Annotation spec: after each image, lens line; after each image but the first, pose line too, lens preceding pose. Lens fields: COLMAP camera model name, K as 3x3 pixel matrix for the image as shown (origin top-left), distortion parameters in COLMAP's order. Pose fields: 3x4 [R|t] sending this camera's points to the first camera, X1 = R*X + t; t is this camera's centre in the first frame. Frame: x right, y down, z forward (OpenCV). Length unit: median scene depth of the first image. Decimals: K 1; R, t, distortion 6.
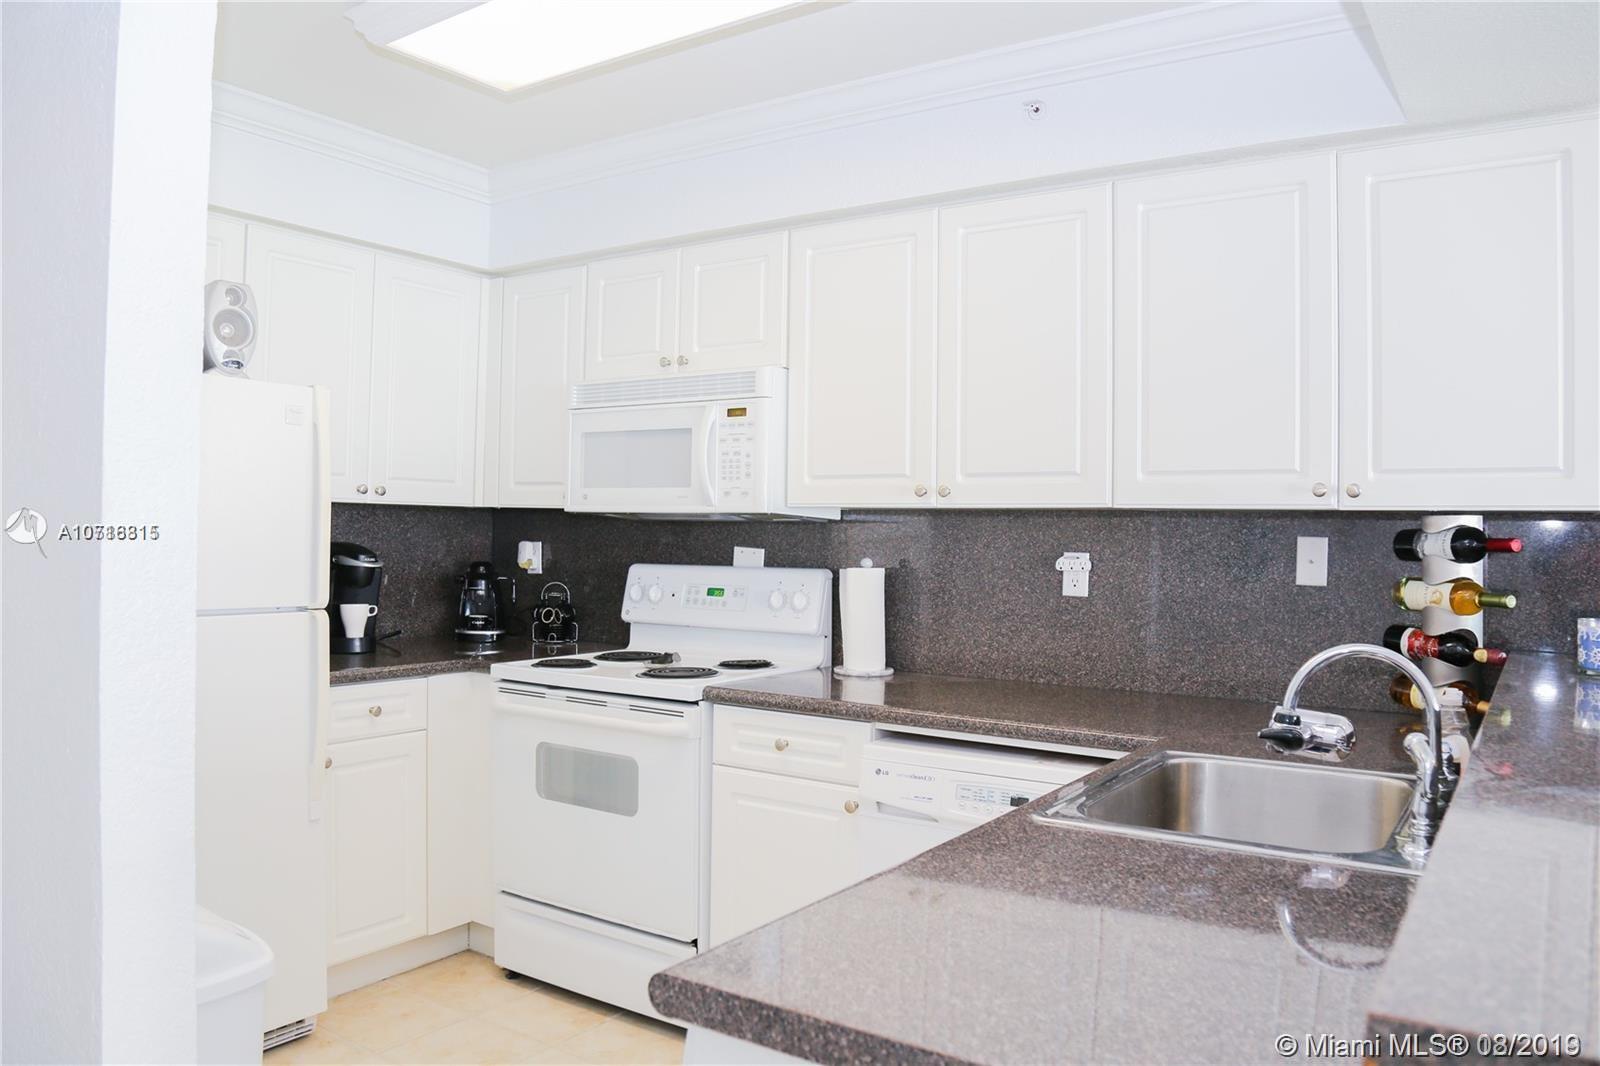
lens RADIAL K [[1176.2, 0, 800.0], [0, 1176.2, 533.0], [0, 0, 1]] dist [-0.084115, 0.005374]
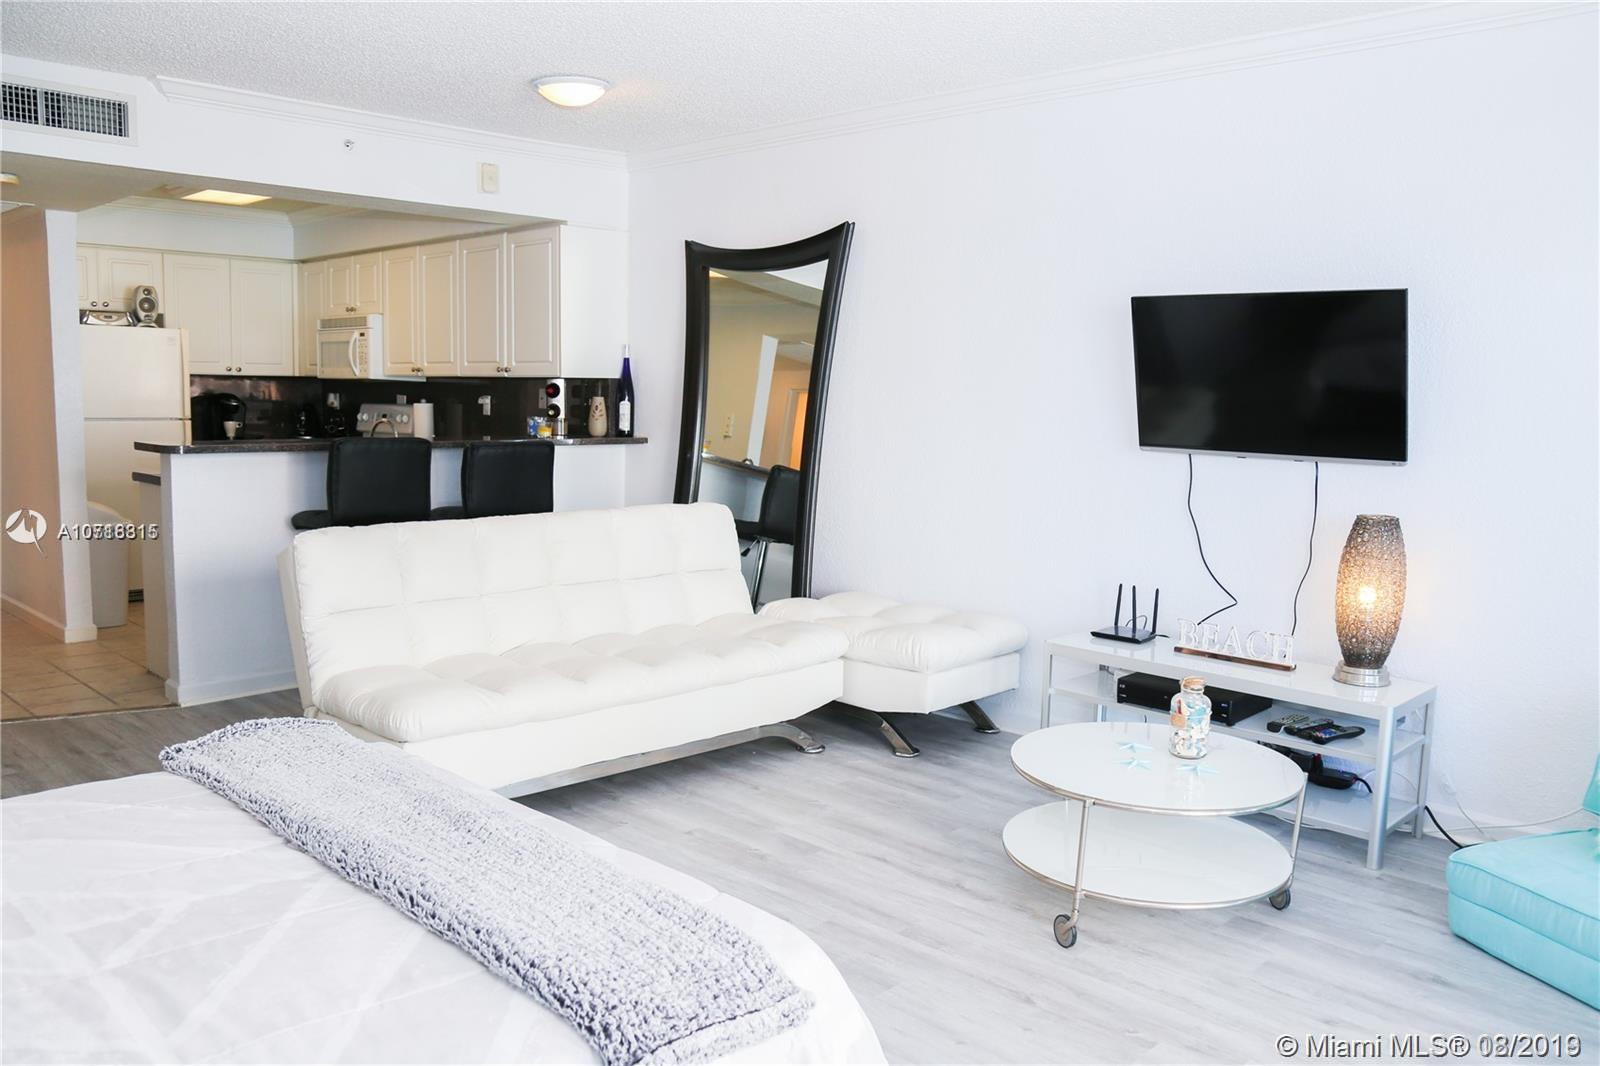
lens RADIAL K [[1250.7, 0, 815.3], [0, 1250.7, 529.7], [0, 0, 1]] dist [-0.093928, 0.079319]
pose [[0.984203, 0.021813, -0.175696, 1.189398], [-0.003049, 0.994322, 0.106369, 0.015332], [0.177018, -0.104153, 0.978681, -1.171111]]
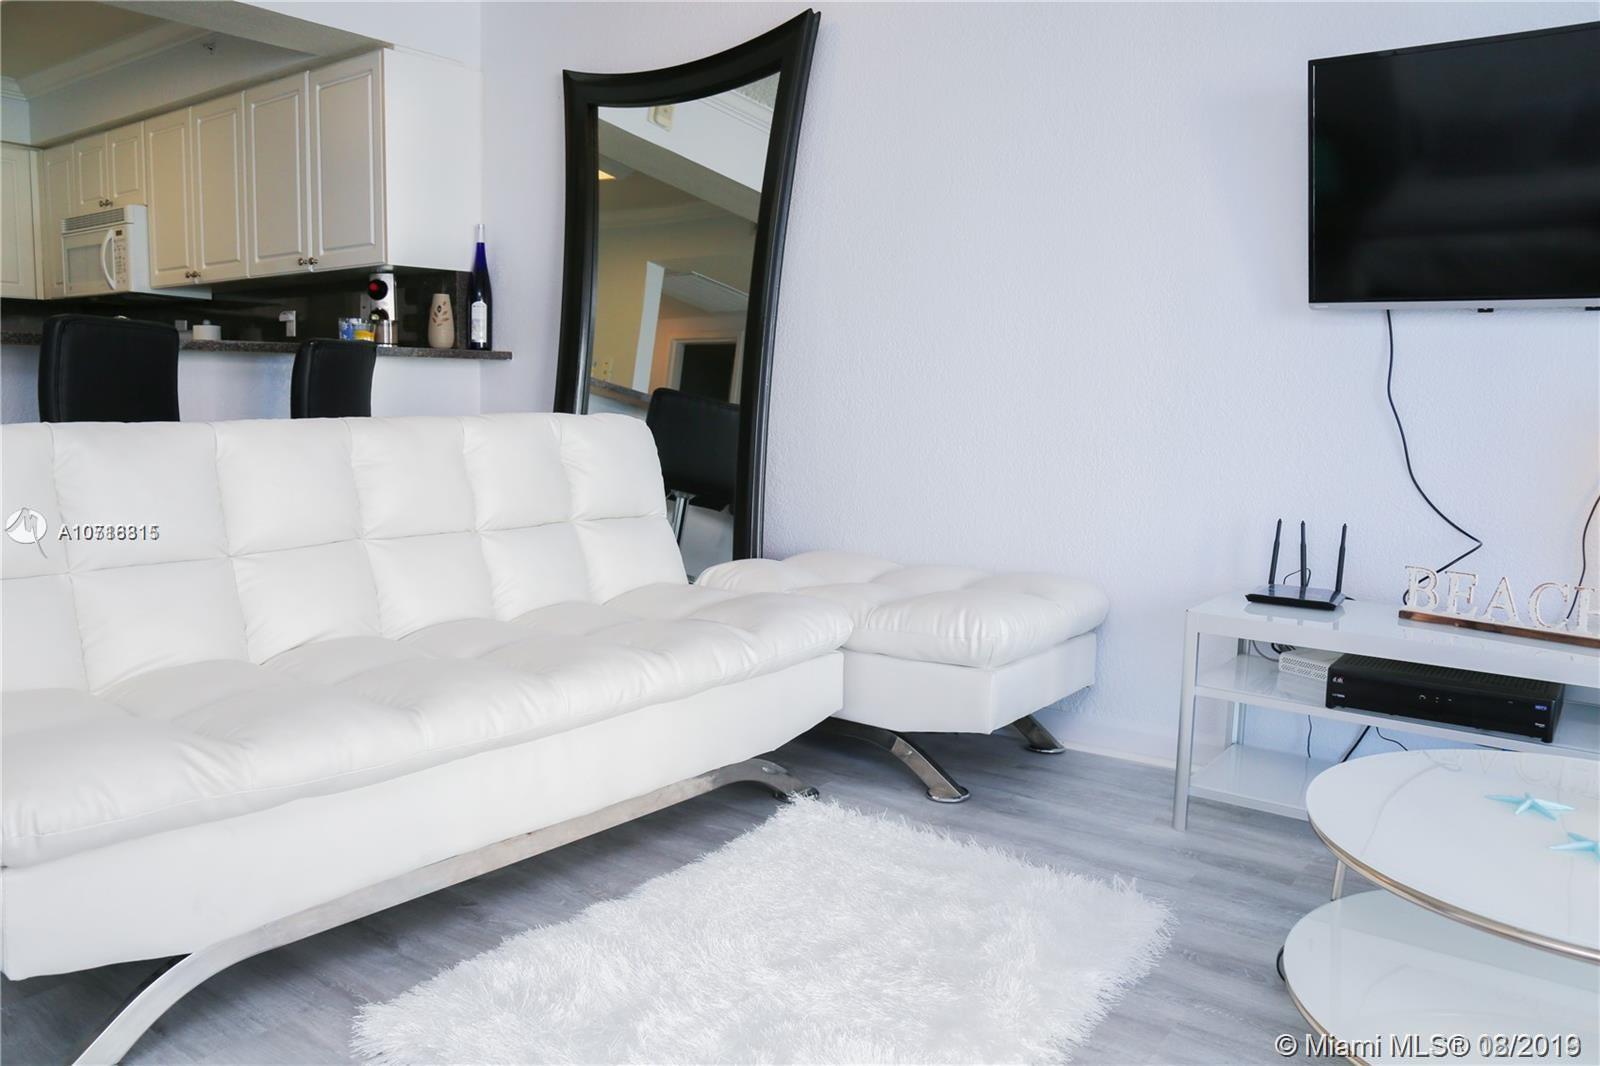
lens RADIAL K [[1207.2, 0, 809.0], [0, 1207.2, 521.0], [0, 0, 1]] dist [-0.100754, 0.081987]
pose [[0.998322, 0.003042, -0.057822, 1.000722], [0.003170, 0.994250, 0.107039, 0.127613], [0.057815, -0.107043, 0.992572, -0.641201]]
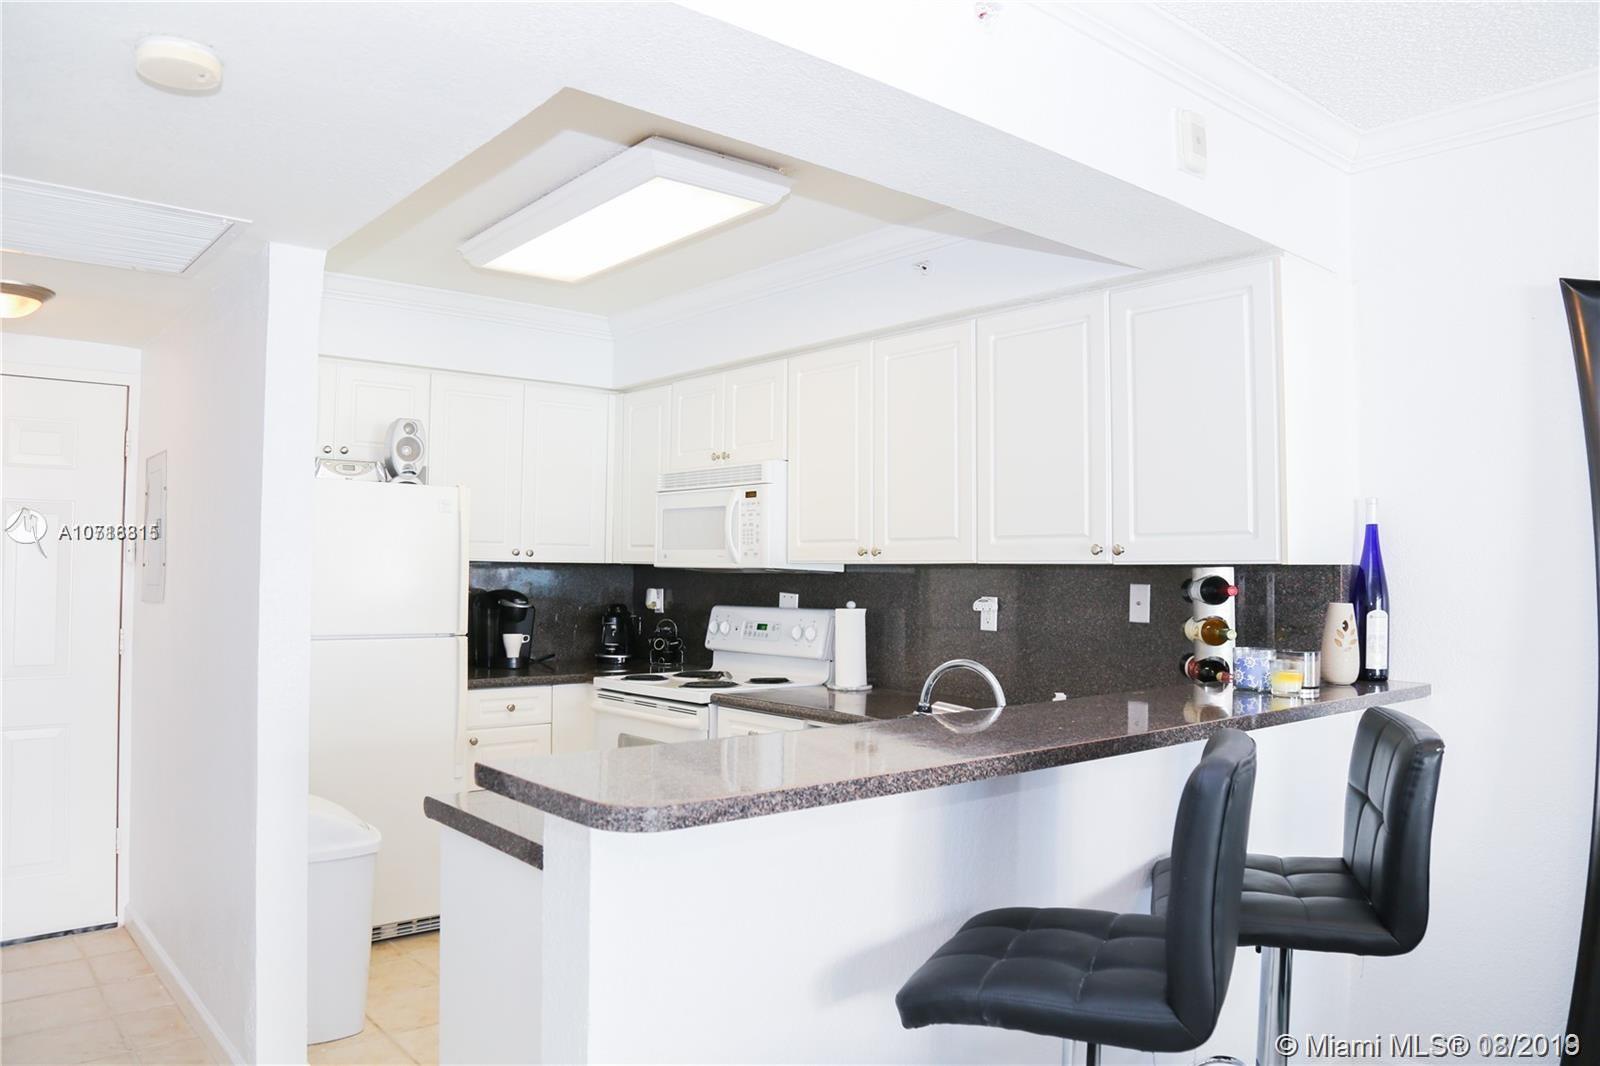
lens RADIAL K [[1147.4, 0, 800.0], [0, 1147.4, 533.0], [0, 0, 1]] dist [-0.081956, 0.004598]
pose [[0.962341, -0.016580, -0.271339, 0.349435], [0.006341, 0.999236, -0.038566, -0.005864], [0.271771, 0.035393, 0.961711, -0.255924]]
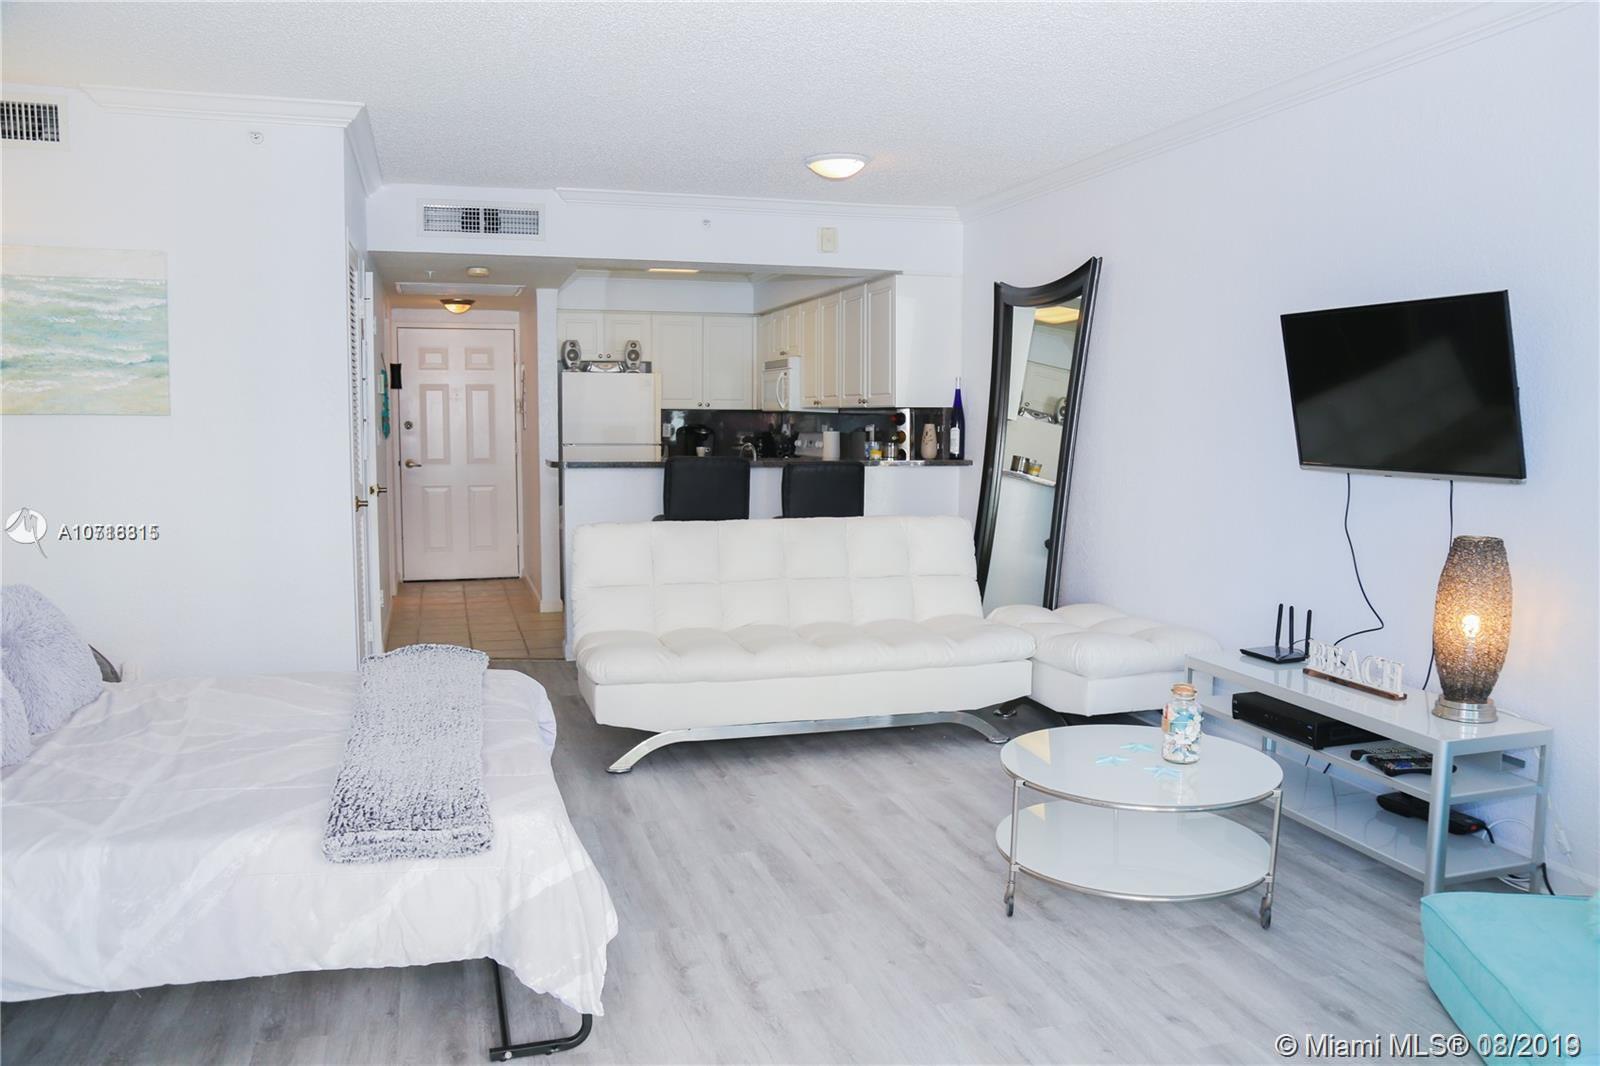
lens RADIAL K [[1207.2, 0, 809.0], [0, 1207.2, 521.0], [0, 0, 1]] dist [-0.100754, 0.081987]
pose [[0.779167, 0.040866, -0.625483, 1.680056], [0.007266, 0.997217, 0.074205, 0.028506], [0.626774, -0.062363, 0.776701, -1.105600]]
